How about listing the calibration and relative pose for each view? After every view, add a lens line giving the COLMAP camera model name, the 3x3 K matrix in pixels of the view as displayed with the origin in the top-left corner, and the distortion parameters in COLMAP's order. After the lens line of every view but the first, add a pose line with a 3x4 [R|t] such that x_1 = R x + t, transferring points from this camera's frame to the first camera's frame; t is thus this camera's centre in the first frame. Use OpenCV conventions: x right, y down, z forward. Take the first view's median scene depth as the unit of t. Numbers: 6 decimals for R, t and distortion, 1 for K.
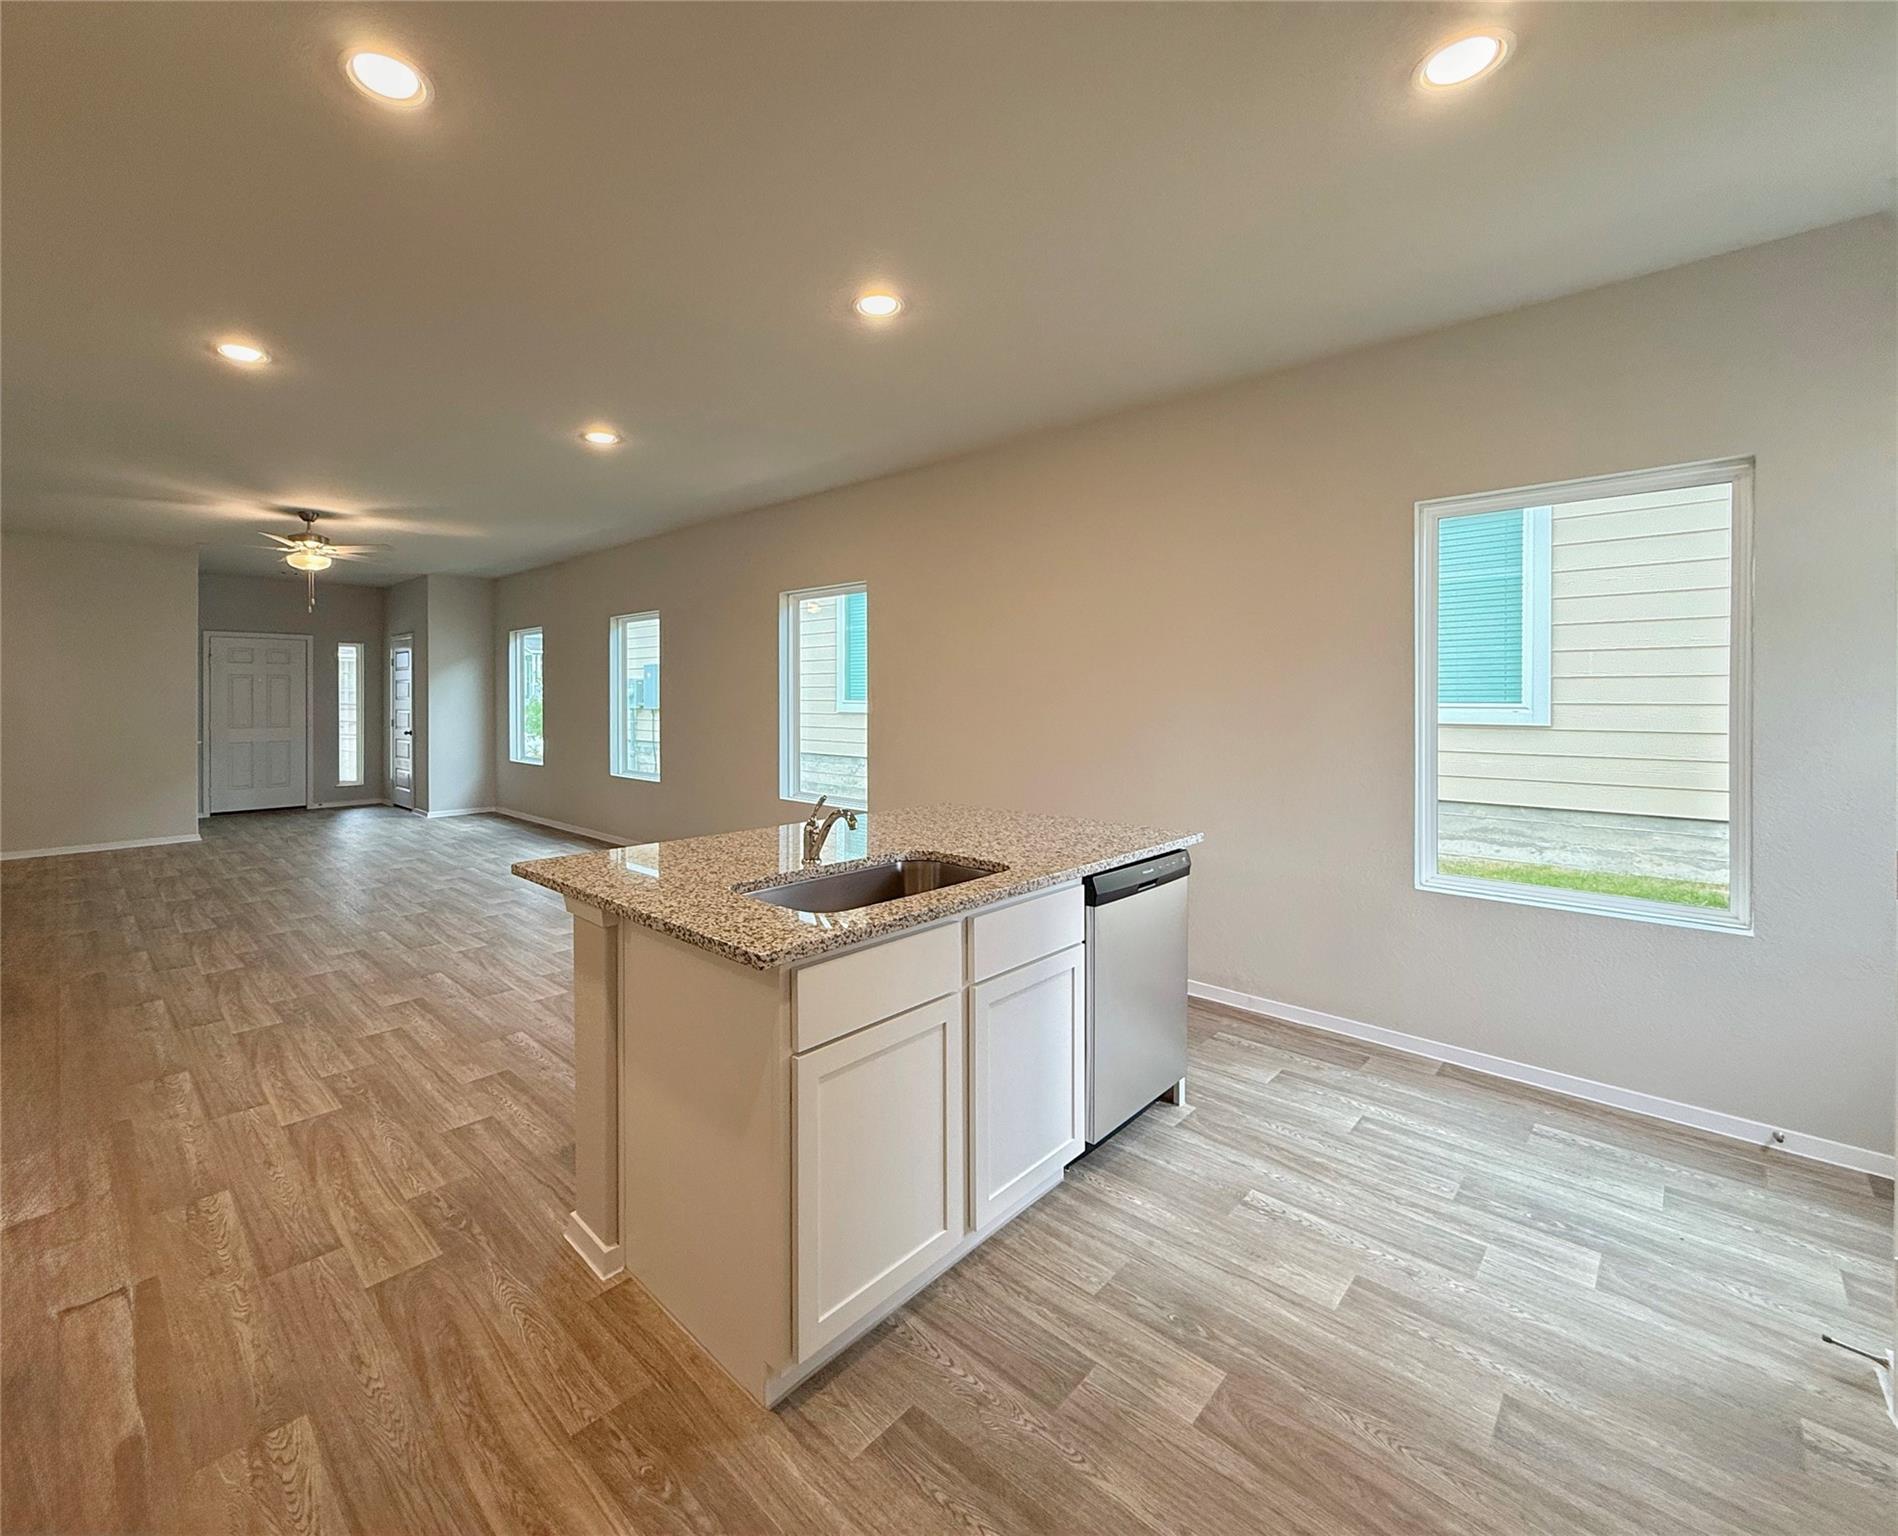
lens RADIAL K [[813.8, 0, 876.6], [0, 813.8, 704.9], [0, 0, 1]] dist [0.000455, -0.000412]
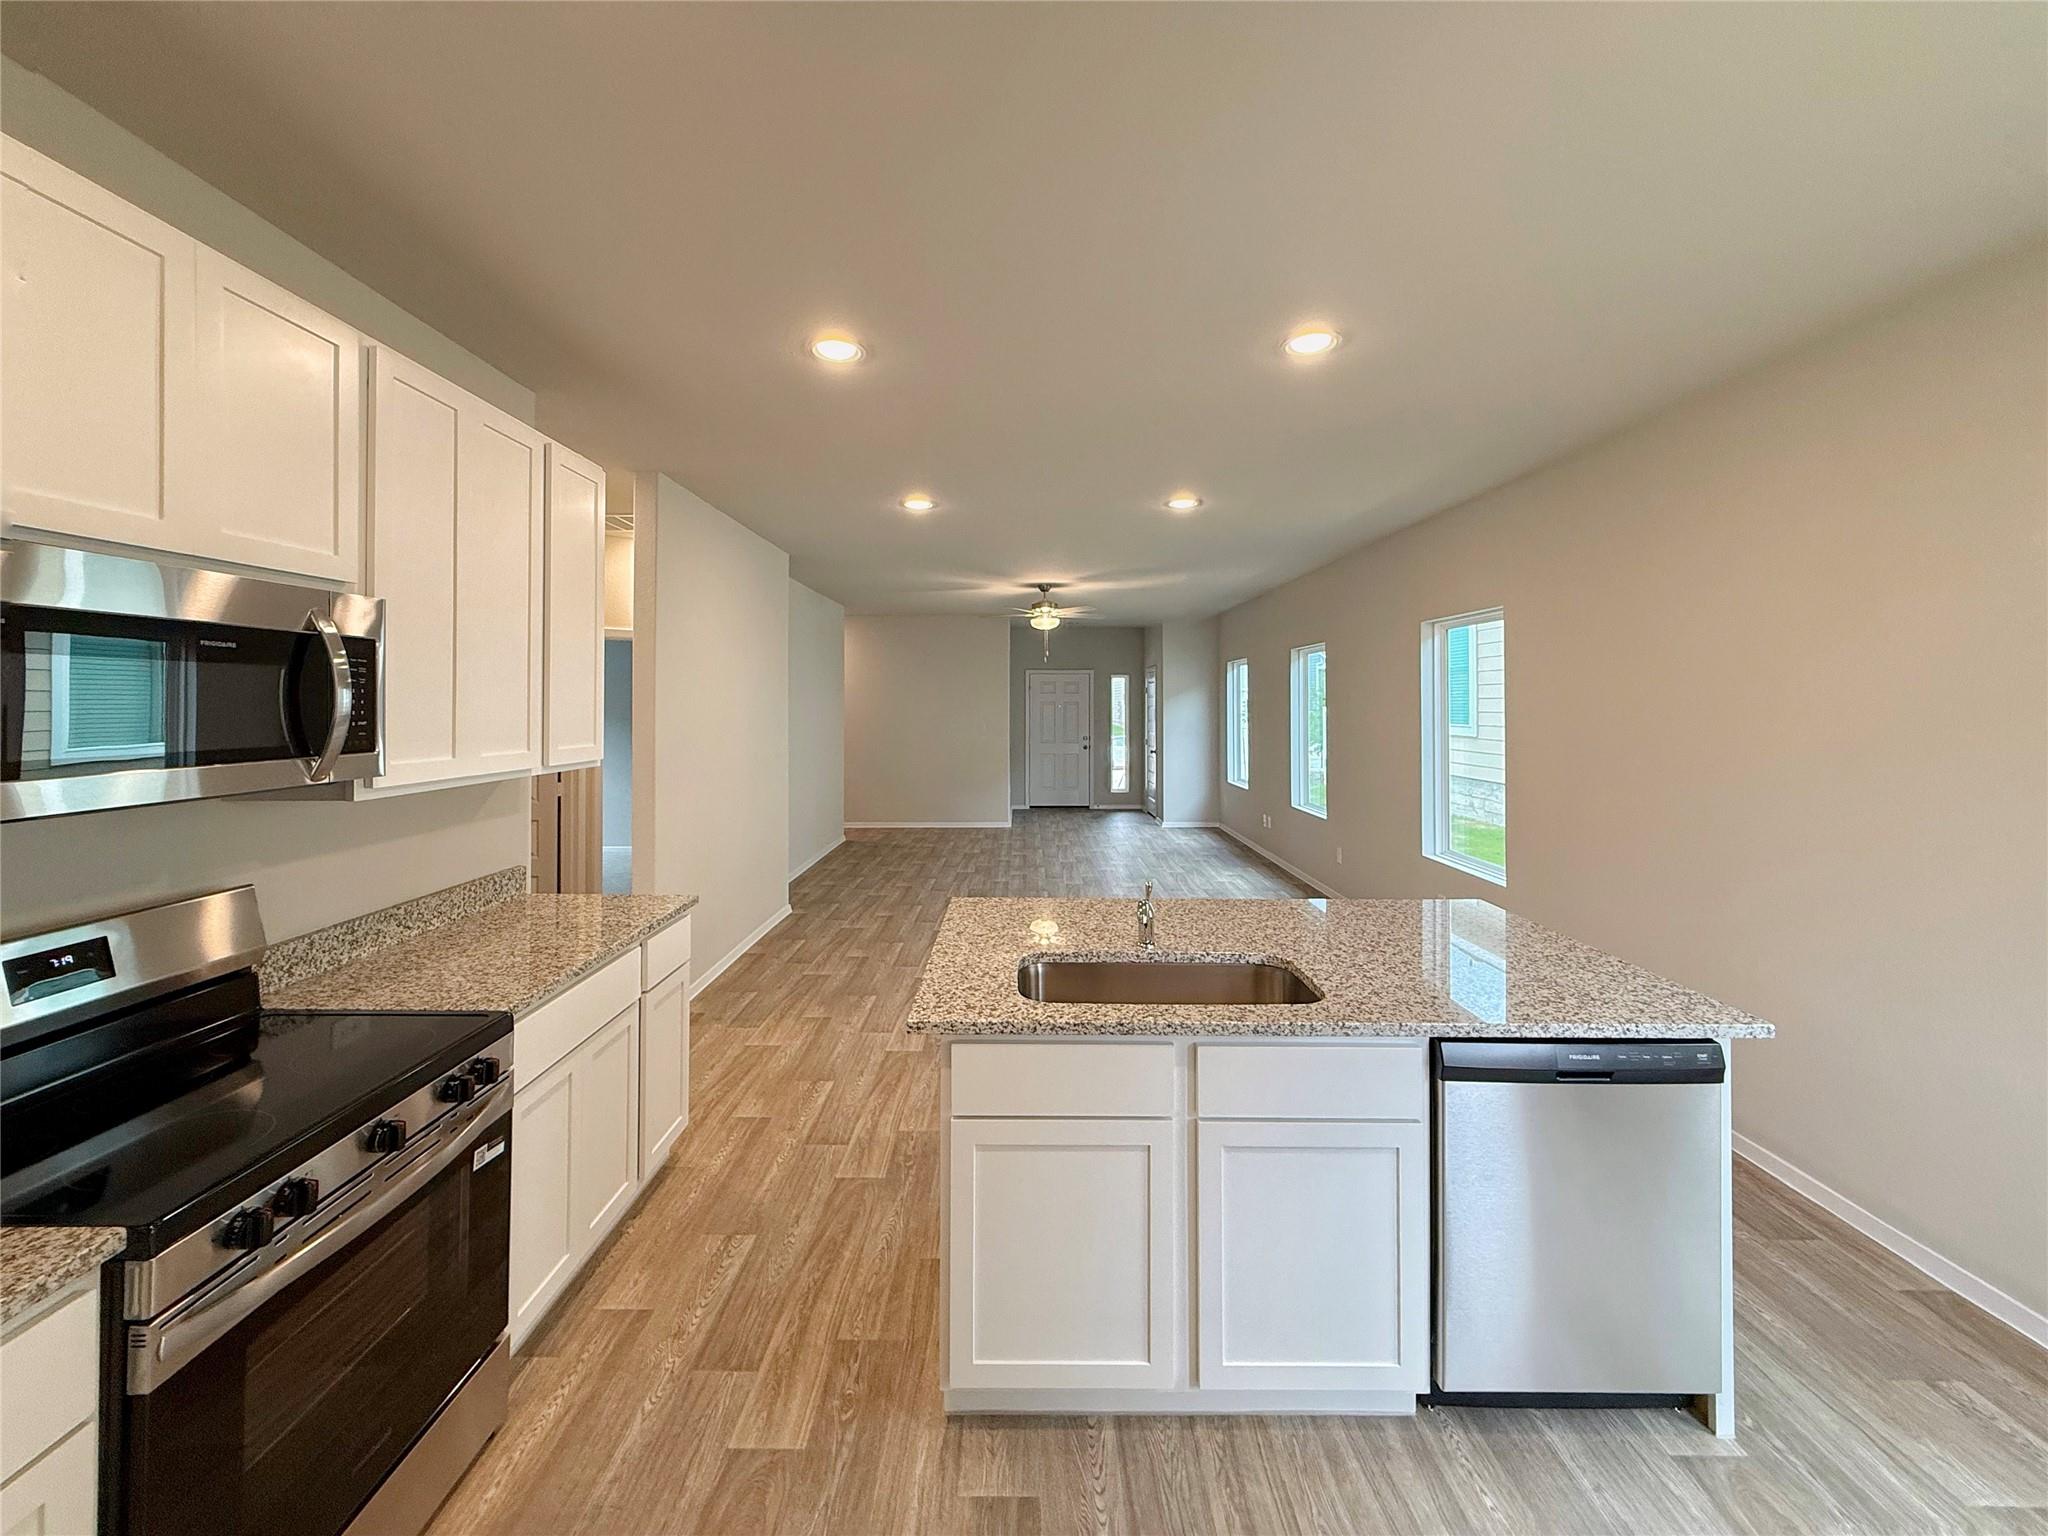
lens RADIAL K [[818.5, 0, 1017.8], [0, 818.5, 701.8], [0, 0, 1]] dist [-0.002363, 0.001075]
pose [[0.701160, -0.002752, -0.712998, 0.577232], [-0.006913, 0.999919, -0.010657, -0.106644], [0.712970, 0.012401, 0.701085, 0.177421]]
